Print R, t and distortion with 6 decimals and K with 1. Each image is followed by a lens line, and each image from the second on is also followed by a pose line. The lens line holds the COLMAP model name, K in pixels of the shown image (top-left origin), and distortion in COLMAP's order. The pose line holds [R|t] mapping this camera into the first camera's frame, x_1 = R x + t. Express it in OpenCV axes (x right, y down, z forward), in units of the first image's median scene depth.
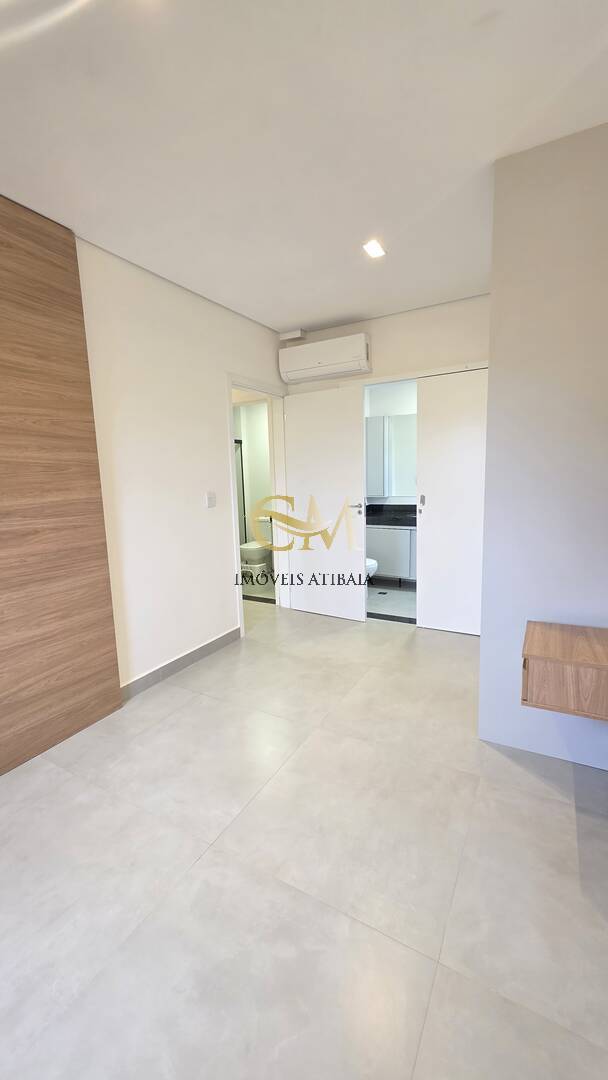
lens RADIAL K [[427.0, 0, 306.2], [0, 427.0, 536.2], [0, 0, 1]] dist [0.000900, -0.000154]
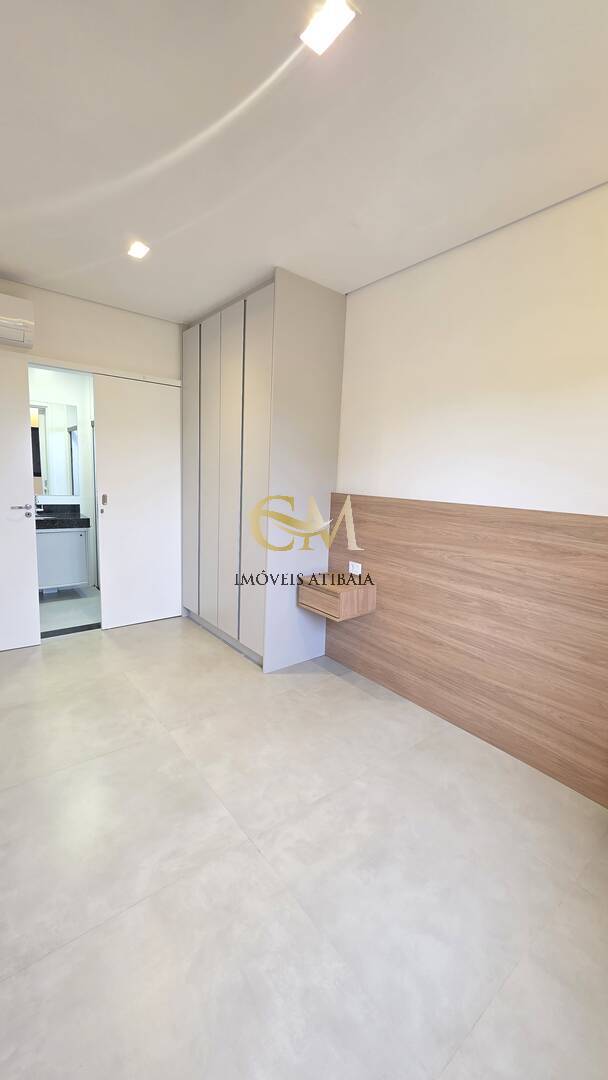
lens RADIAL K [[430.4, 0, 306.8], [0, 430.4, 539.0], [0, 0, 1]] dist [0.001359, 0.000508]
pose [[0.377847, -0.093216, 0.921164, -0.645798], [0.082019, 0.994377, 0.066982, -0.030627], [-0.922228, 0.050244, 0.383368, 0.270505]]
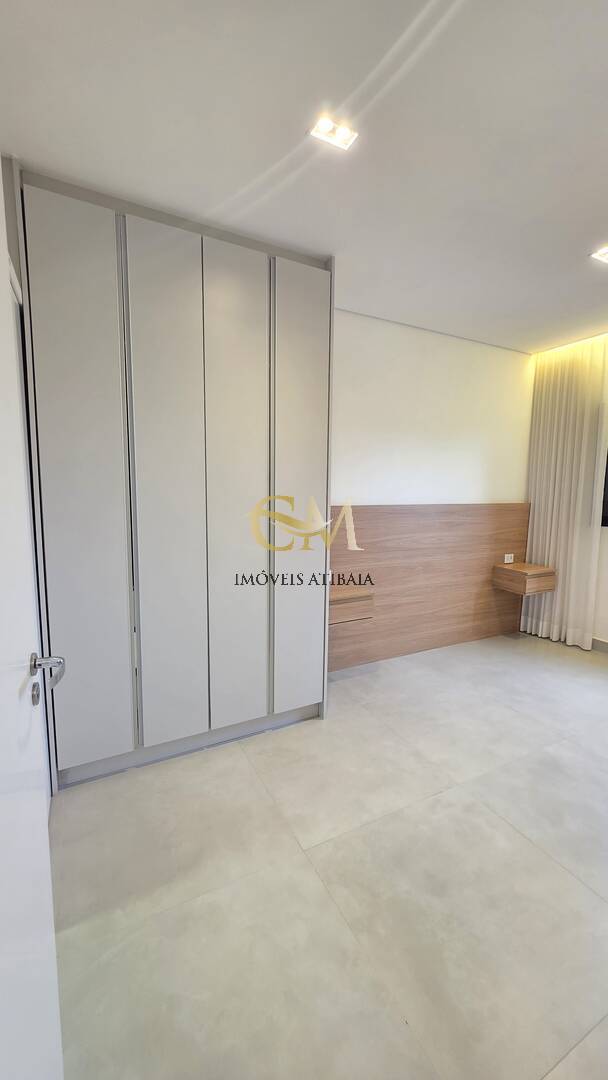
lens RADIAL K [[430.4, 0, 306.8], [0, 430.4, 539.0], [0, 0, 1]] dist [0.001359, 0.000508]
pose [[-0.838166, -0.046040, 0.543468, -0.152755], [0.092762, 0.969880, 0.225227, -0.239985], [-0.537468, 0.239191, -0.808650, 1.566568]]
